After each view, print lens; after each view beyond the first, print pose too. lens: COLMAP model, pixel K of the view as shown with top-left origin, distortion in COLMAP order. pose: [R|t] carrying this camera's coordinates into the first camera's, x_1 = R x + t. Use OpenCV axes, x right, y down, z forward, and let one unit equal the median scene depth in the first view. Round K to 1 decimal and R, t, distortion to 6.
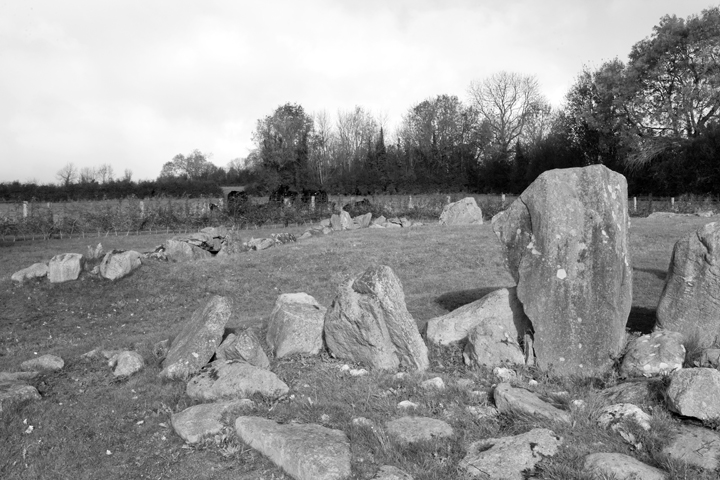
lens RADIAL K [[713.0, 0, 372.7], [0, 713.0, 225.5], [0, 0, 1]] dist [-0.069256, 0.102287]
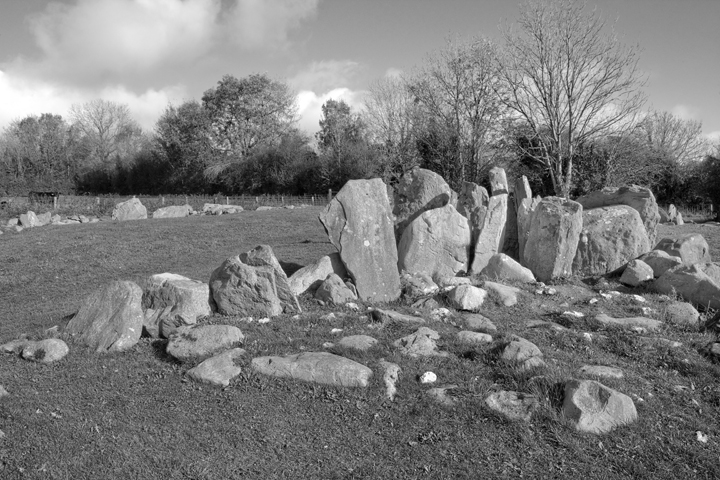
lens RADIAL K [[509.6, 0, 360.0], [0, 509.6, 240.0], [0, 0, 1]] dist [-0.110517, 0.080846]
pose [[0.745637, -0.058032, 0.663820, -0.172924], [0.027931, 0.998047, 0.055877, -0.002143], [-0.665767, -0.023123, 0.745802, 0.037211]]
